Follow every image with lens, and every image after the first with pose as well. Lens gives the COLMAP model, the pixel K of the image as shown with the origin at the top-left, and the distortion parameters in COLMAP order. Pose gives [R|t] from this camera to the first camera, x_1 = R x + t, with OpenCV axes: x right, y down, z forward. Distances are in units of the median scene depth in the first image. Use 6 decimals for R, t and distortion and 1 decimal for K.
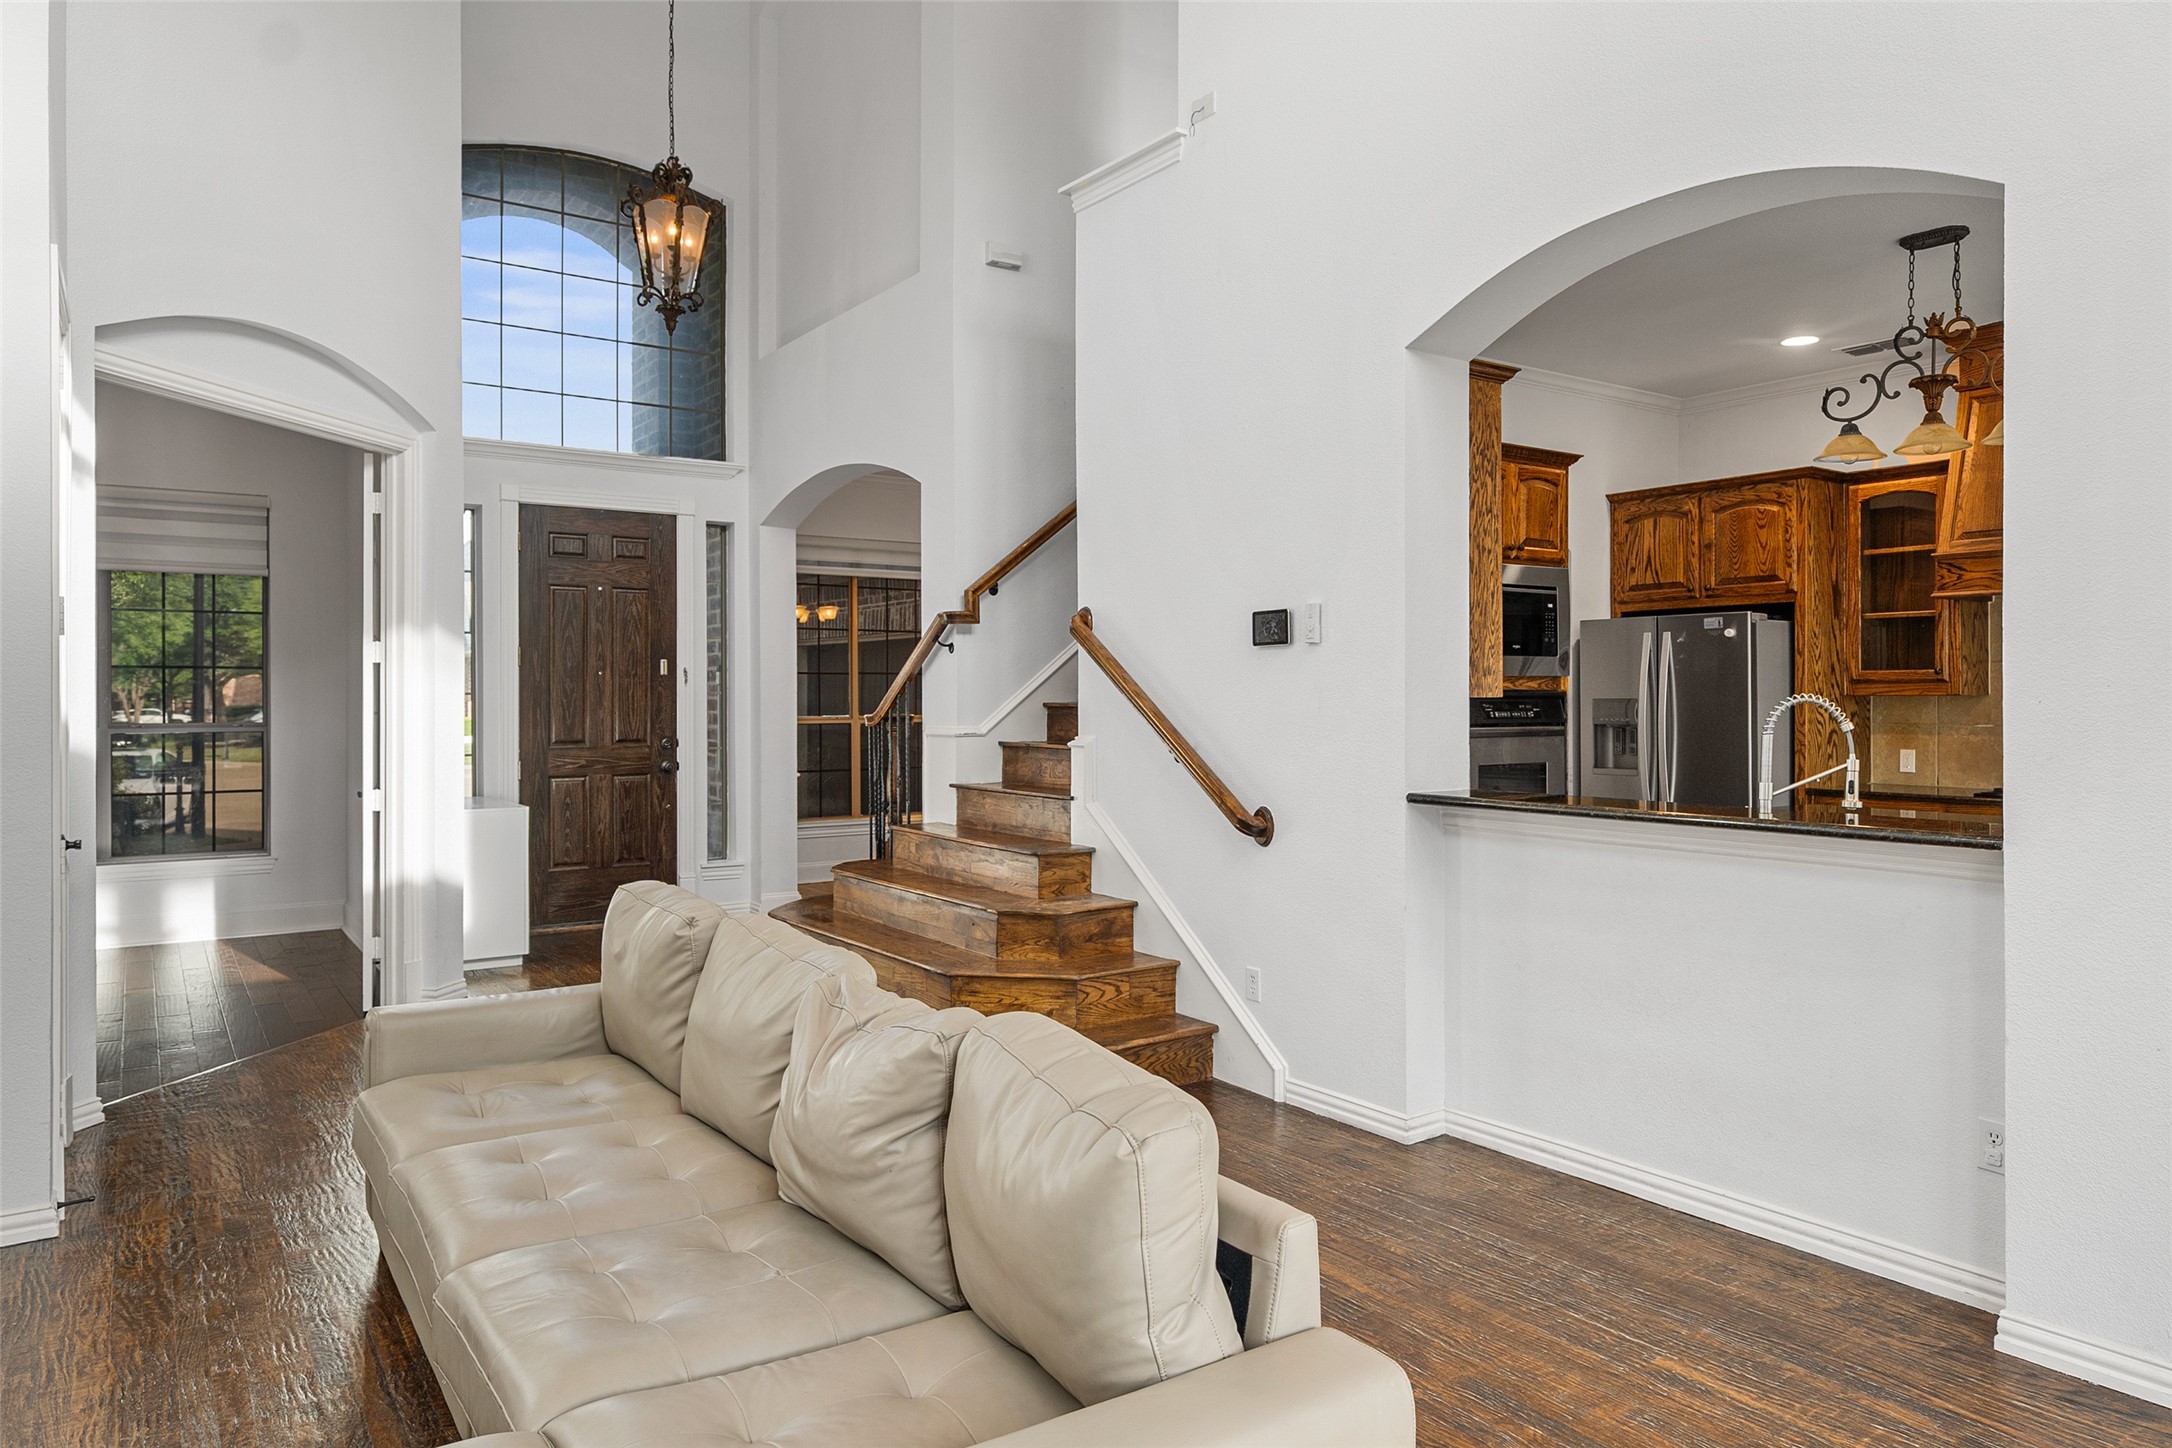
lens RADIAL K [[1336.6, 0, 1113.0], [0, 1336.6, 695.2], [0, 0, 1]] dist [-0.002362, 0.002169]
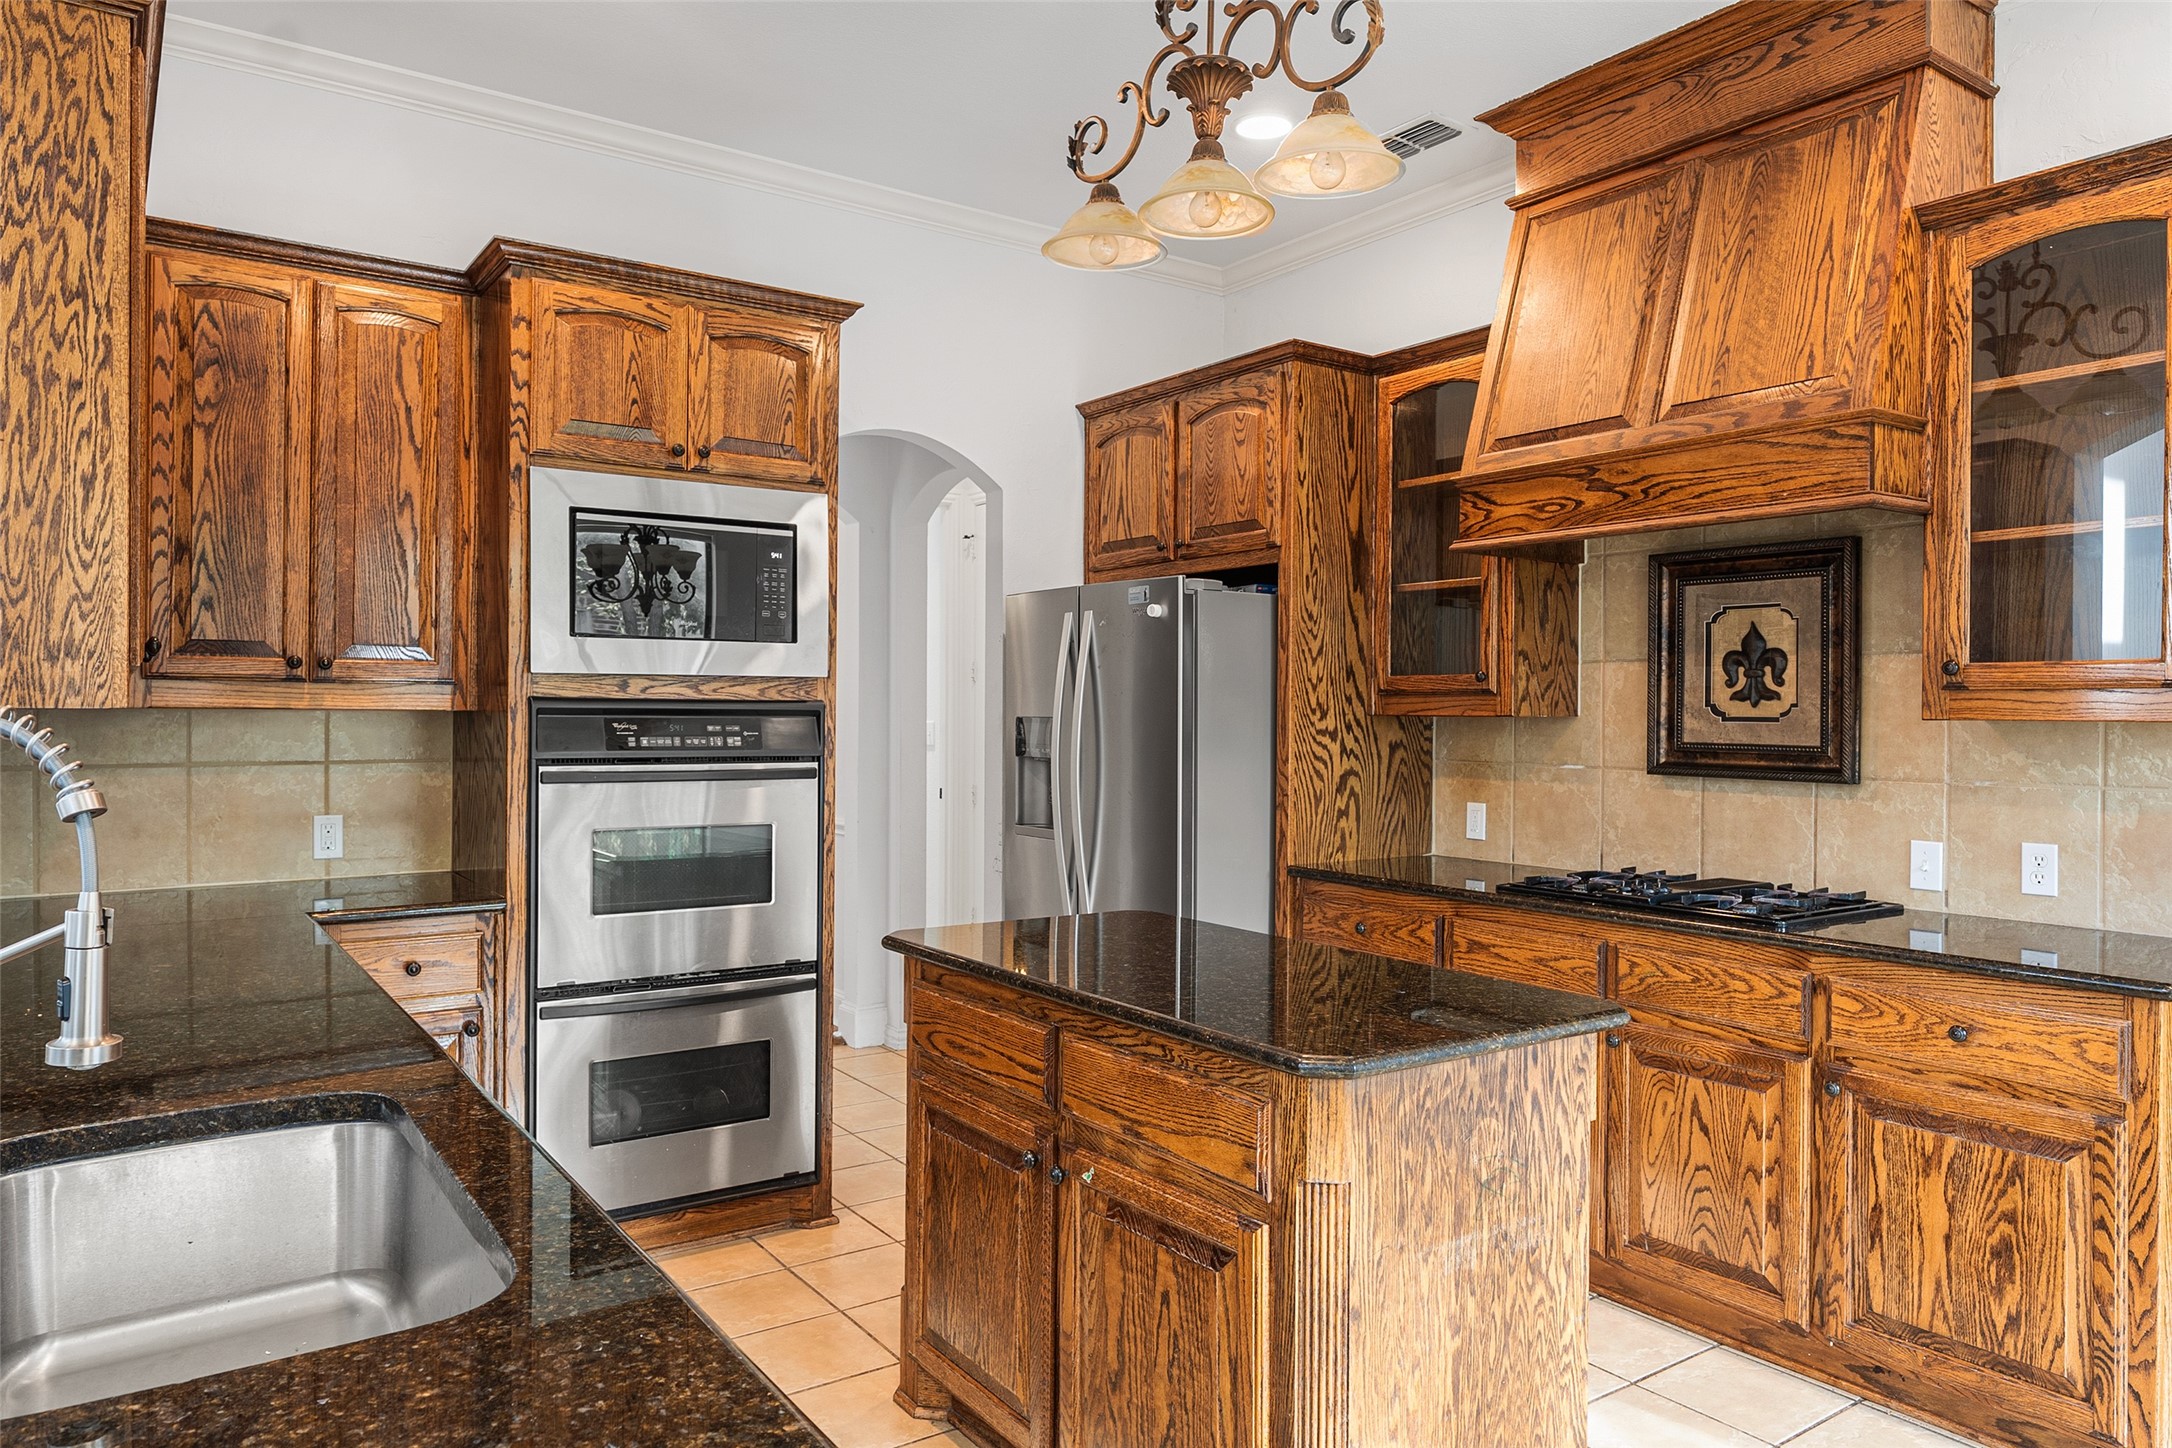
lens RADIAL K [[1395.4, 0, 1092.5], [0, 1395.4, 719.0], [0, 0, 1]] dist [-0.003412, 0.002453]
pose [[0.999905, 0.009452, 0.010060, 0.423417], [-0.009508, 0.999940, 0.005523, -0.000491], [-0.010007, -0.005618, 0.999934, 0.360682]]
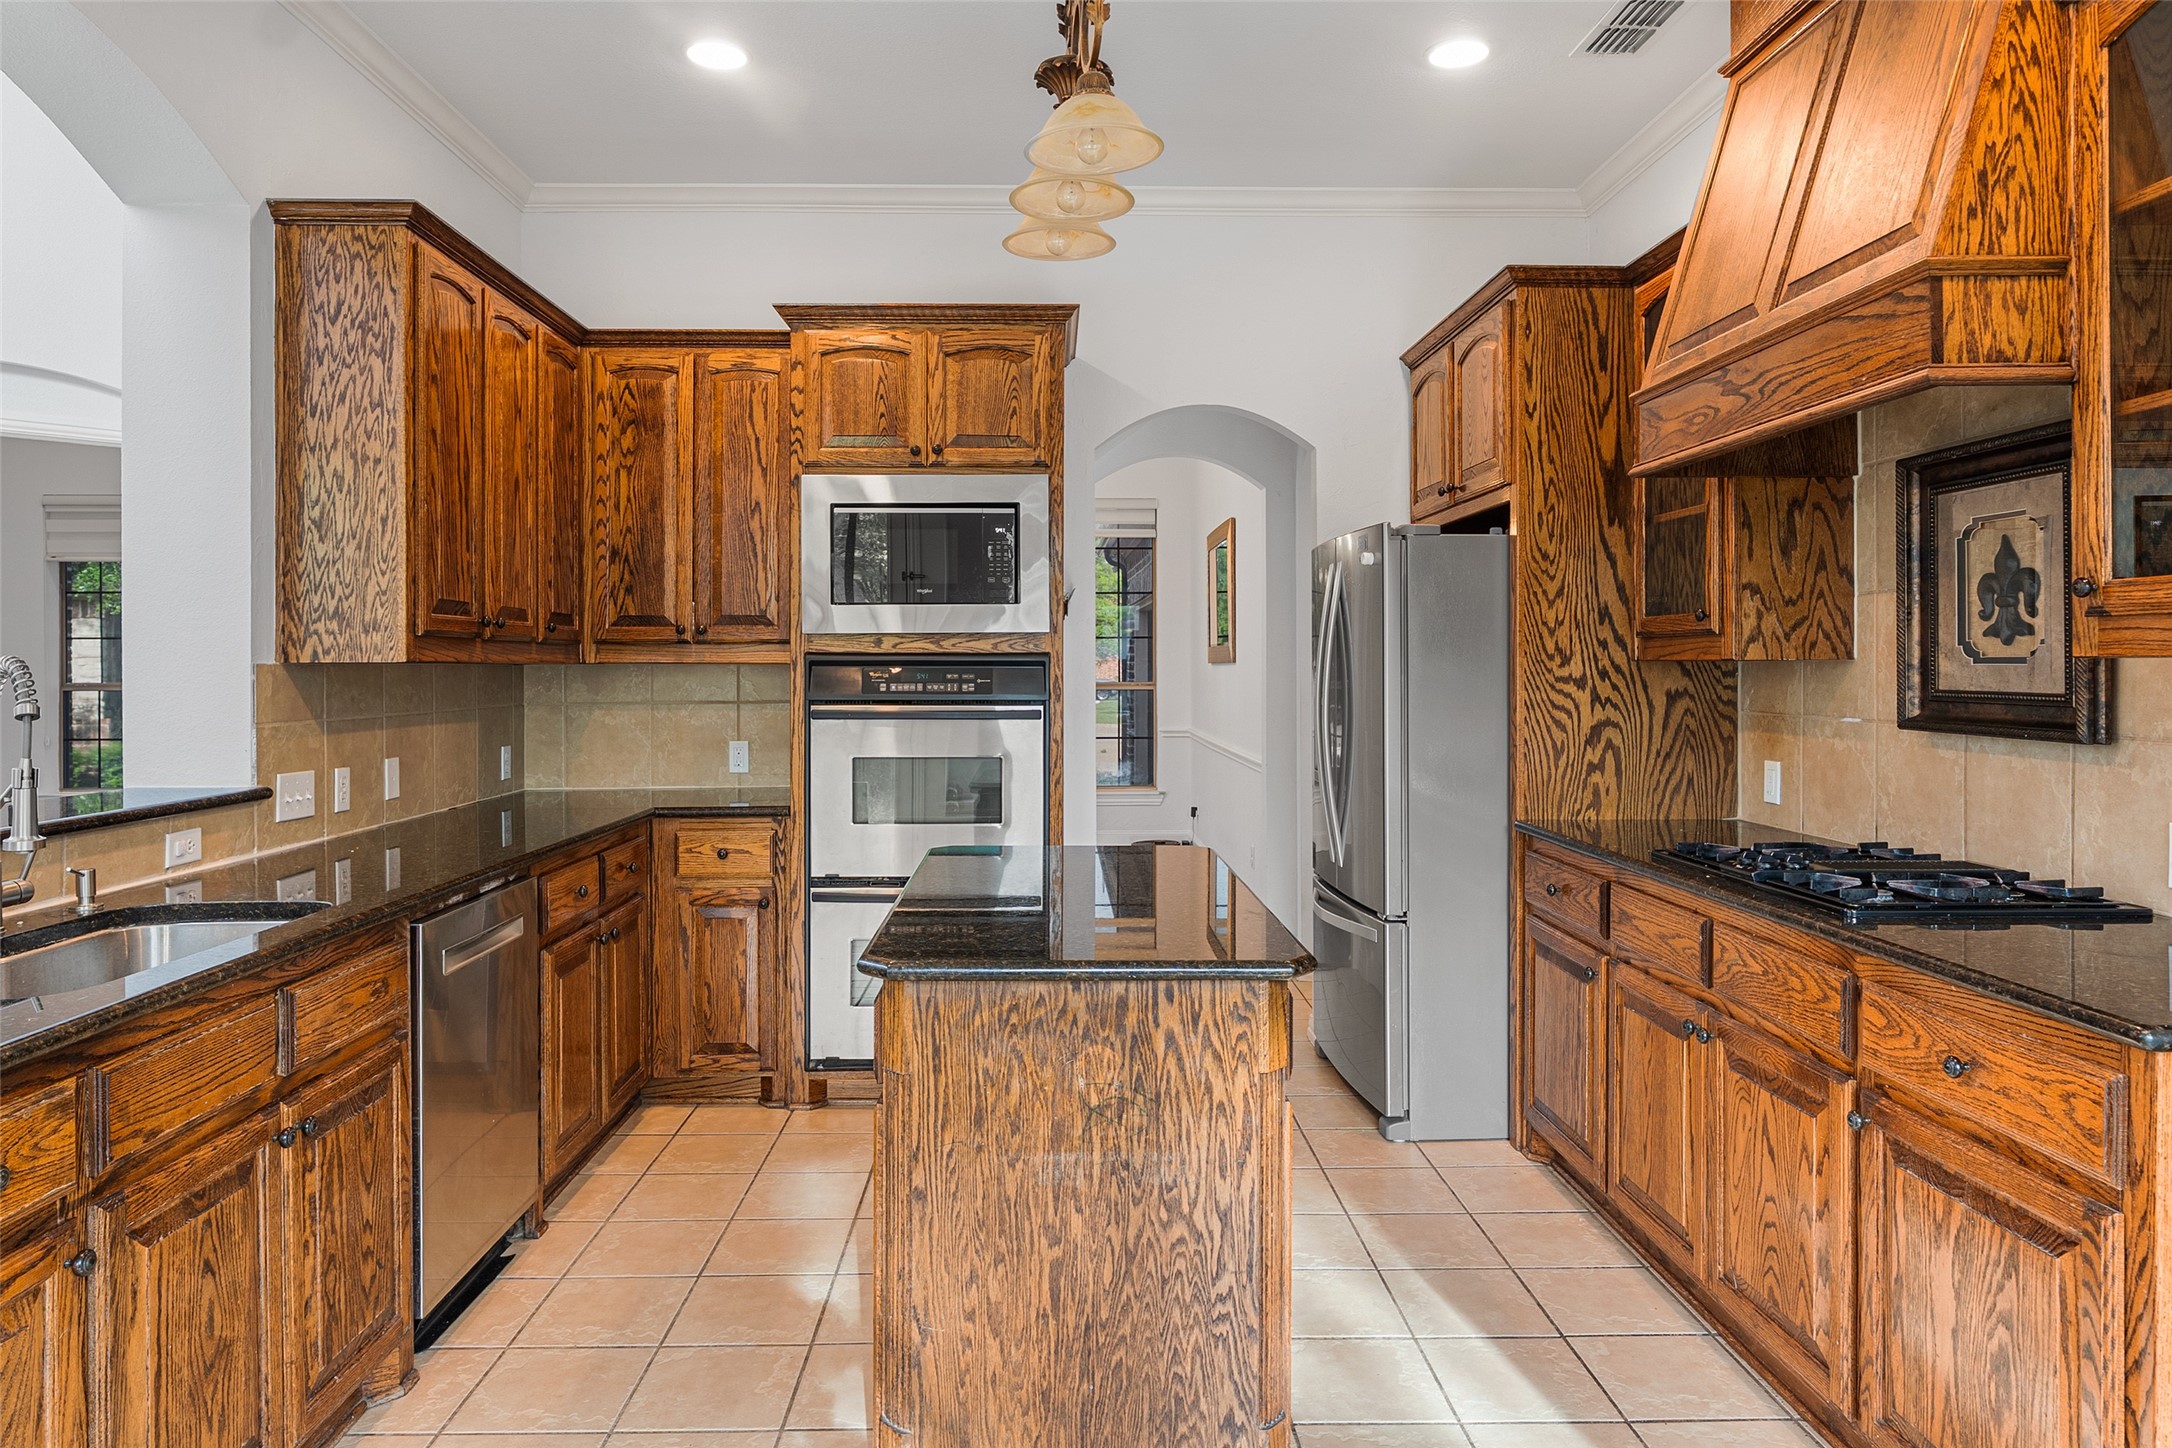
lens RADIAL K [[1336.6, 0, 1081.4], [0, 1336.6, 670.3], [0, 0, 1]] dist [-0.002362, 0.002169]
pose [[0.842010, 0.003225, -0.539452, 0.676275], [-0.000092, 0.999983, 0.005835, 0.000912], [0.539461, -0.004863, 0.841996, 0.408592]]
